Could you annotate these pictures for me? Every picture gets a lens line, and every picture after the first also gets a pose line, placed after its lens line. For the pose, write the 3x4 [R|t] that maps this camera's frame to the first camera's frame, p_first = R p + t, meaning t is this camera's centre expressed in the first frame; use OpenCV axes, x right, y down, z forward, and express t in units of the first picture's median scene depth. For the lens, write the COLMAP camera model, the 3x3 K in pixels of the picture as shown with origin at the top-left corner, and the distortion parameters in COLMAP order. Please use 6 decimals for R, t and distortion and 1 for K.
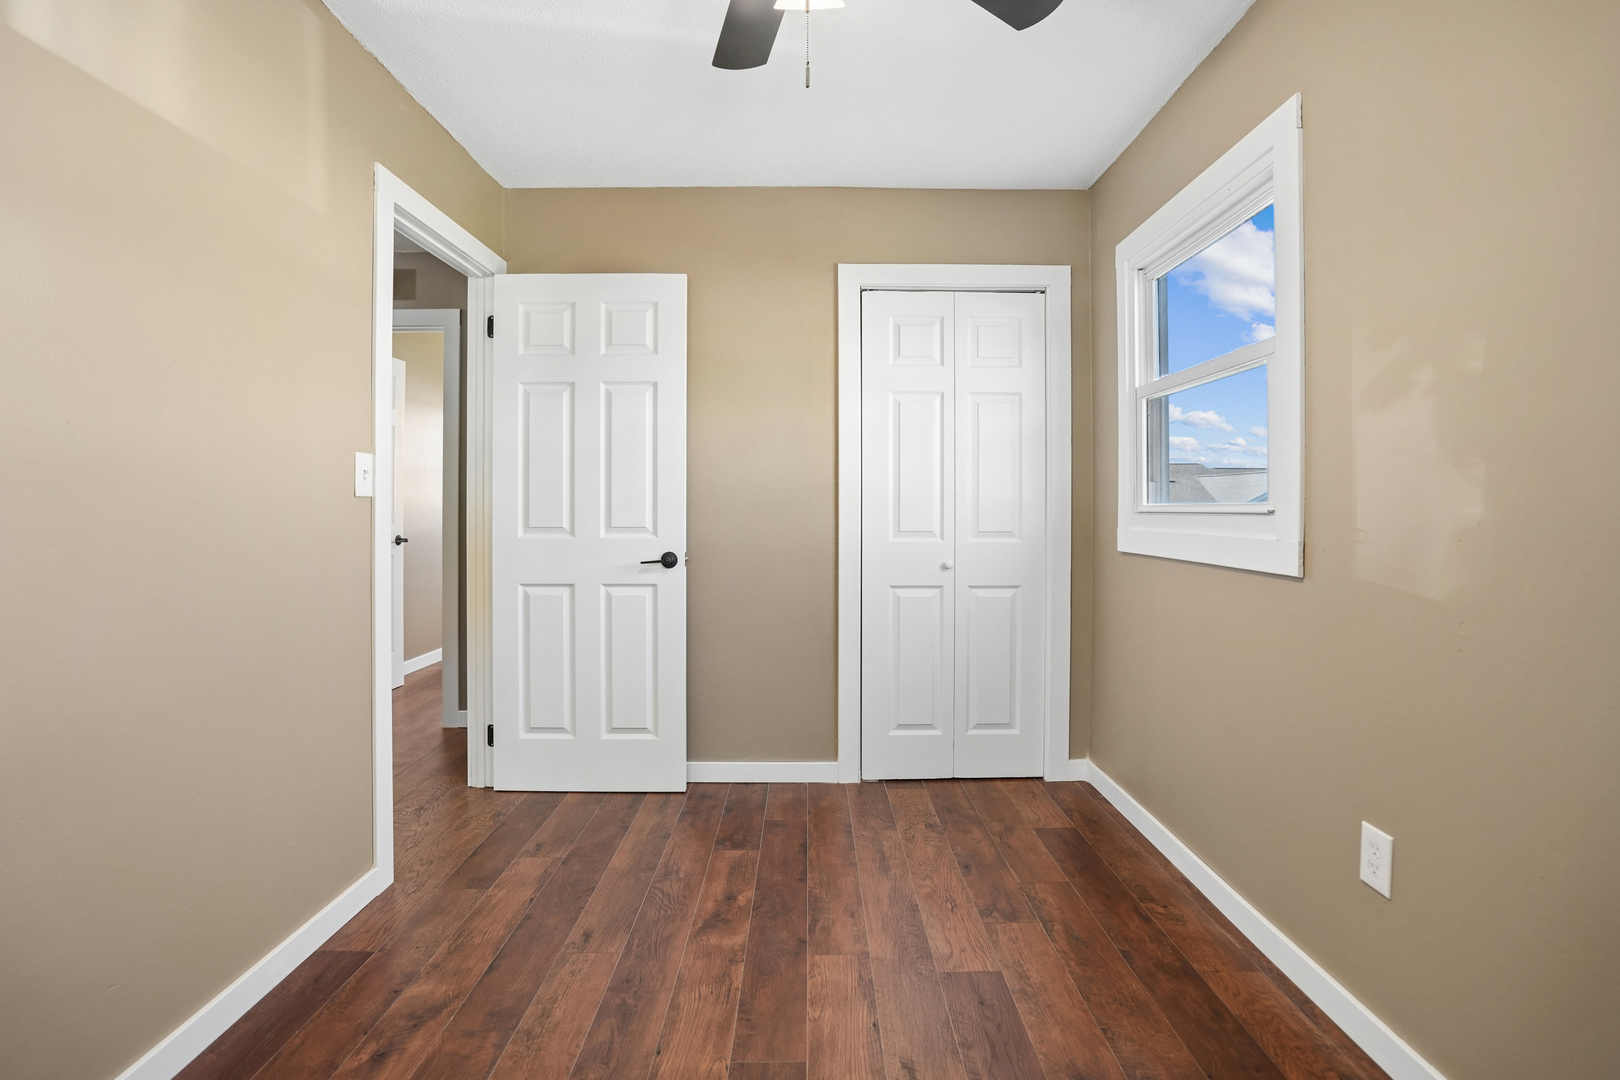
lens RADIAL K [[752.3, 0, 815.2], [0, 752.3, 533.4], [0, 0, 1]] dist [-0.003569, -0.000421]
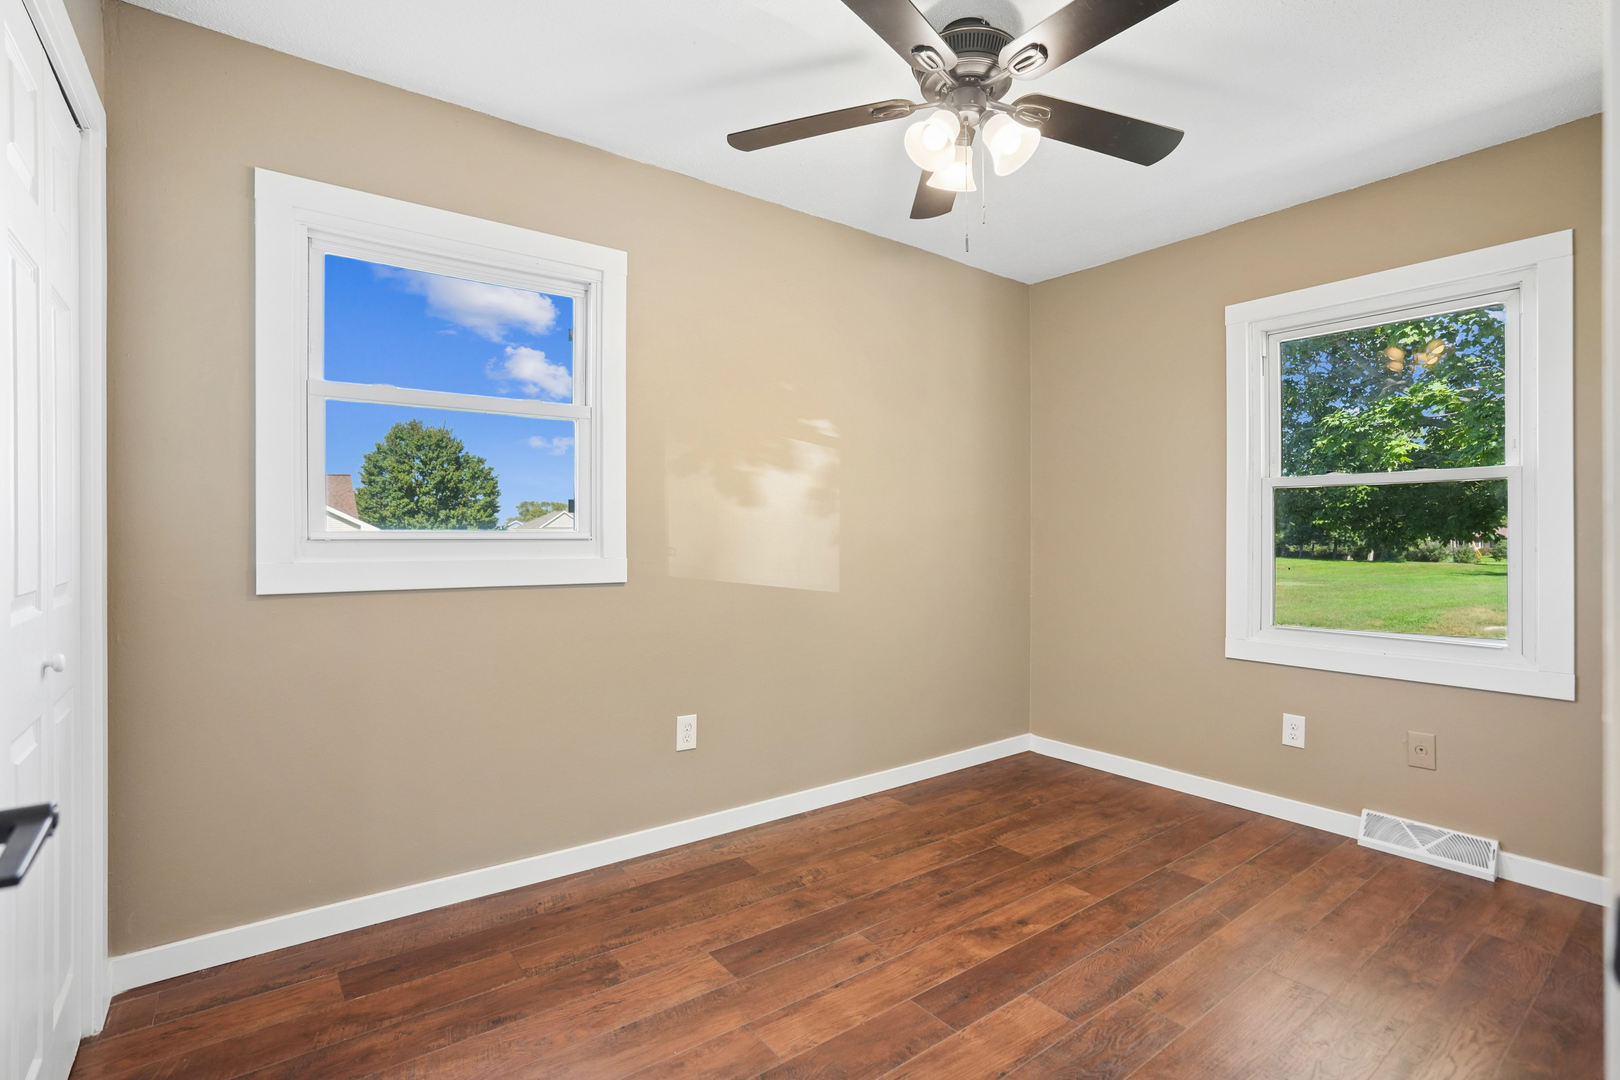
lens RADIAL K [[752.3, 0, 815.2], [0, 752.3, 533.4], [0, 0, 1]] dist [-0.003569, -0.000421]
pose [[-0.587850, 0.000680, 0.808970, -0.764799], [0.020313, 0.999697, 0.013921, -0.051581], [-0.808715, 0.024616, -0.587685, 1.547143]]
